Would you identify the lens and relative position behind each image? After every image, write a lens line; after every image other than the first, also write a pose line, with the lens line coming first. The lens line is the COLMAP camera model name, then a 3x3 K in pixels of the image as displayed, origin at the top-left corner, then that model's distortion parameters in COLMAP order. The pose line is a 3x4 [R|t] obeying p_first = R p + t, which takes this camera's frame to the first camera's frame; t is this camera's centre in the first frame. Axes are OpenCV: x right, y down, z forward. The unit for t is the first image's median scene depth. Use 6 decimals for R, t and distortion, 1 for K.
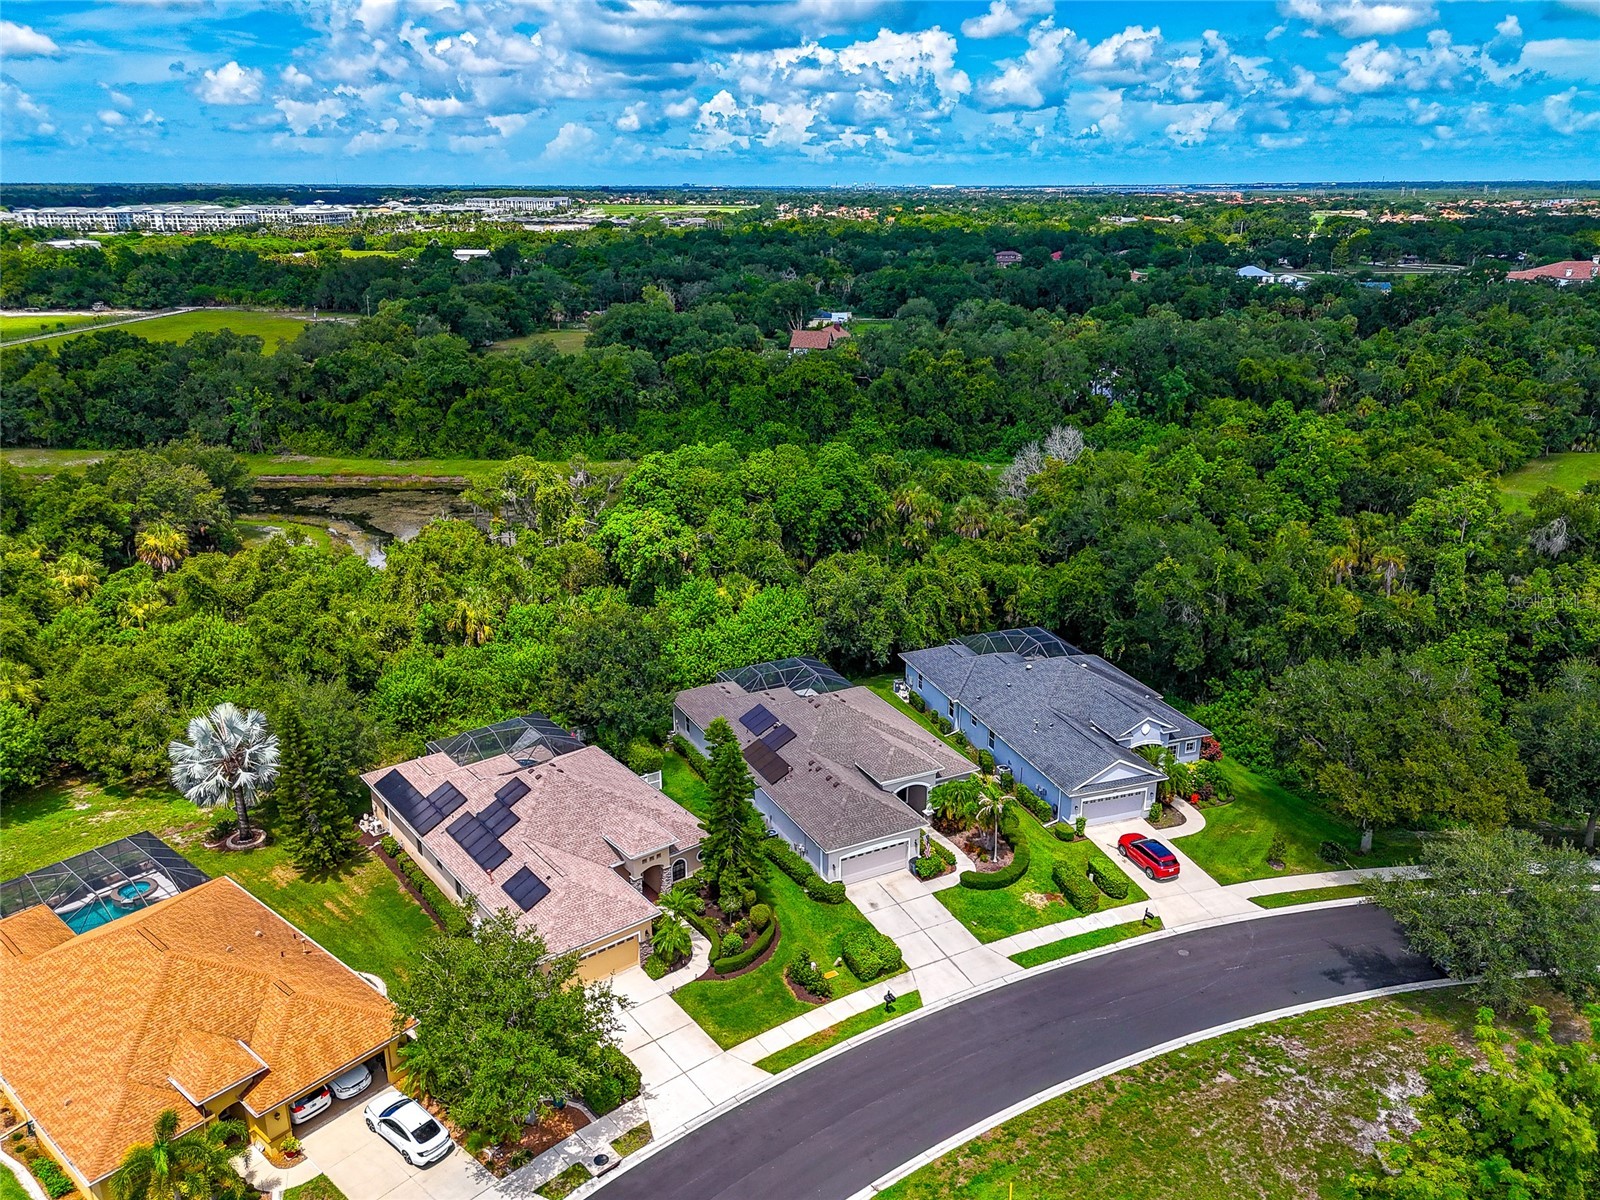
lens RADIAL K [[1188.6, 0, 802.8], [0, 1188.6, 596.8], [0, 0, 1]] dist [0.067737, -0.066831]
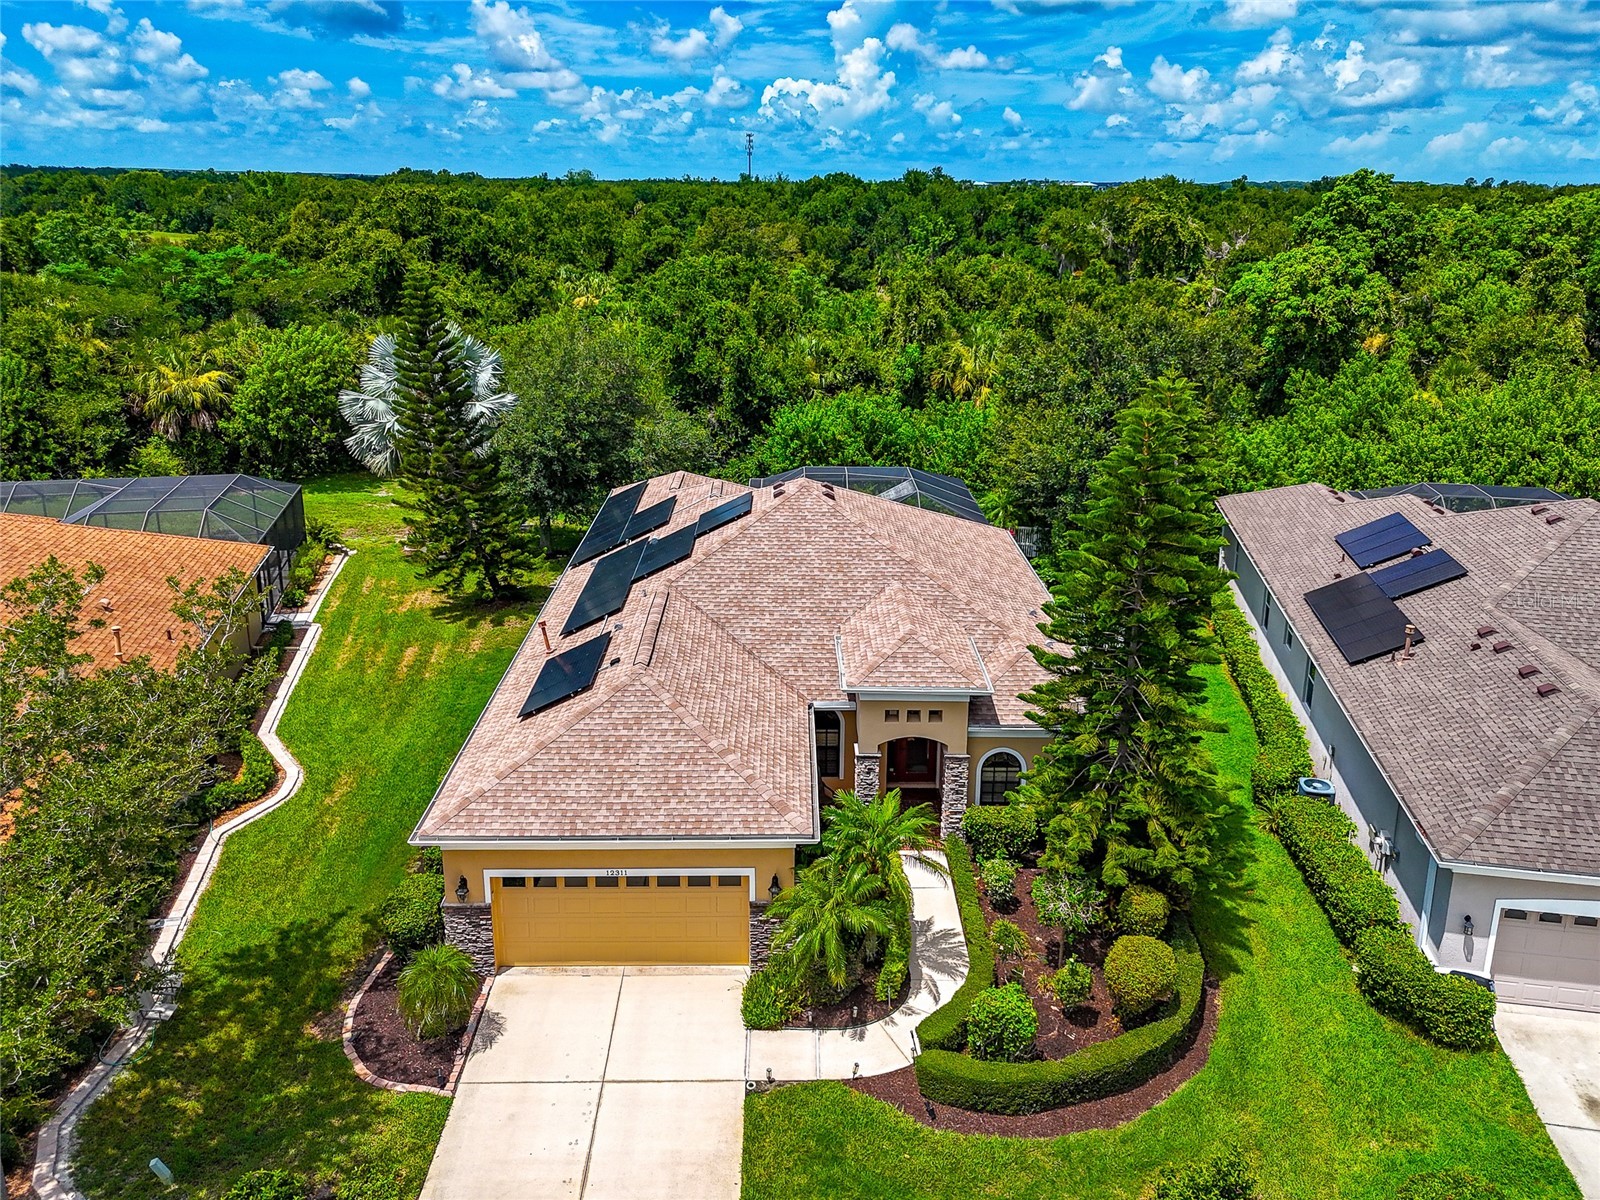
lens RADIAL K [[1219.9, 0, 808.2], [0, 1219.9, 519.6], [0, 0, 1]] dist [0.036366, -0.002890]
pose [[0.801382, 0.168562, -0.573911, 0.035552], [-0.203783, 0.979012, 0.002990, 0.105314], [0.562369, 0.114557, 0.818912, 0.422490]]
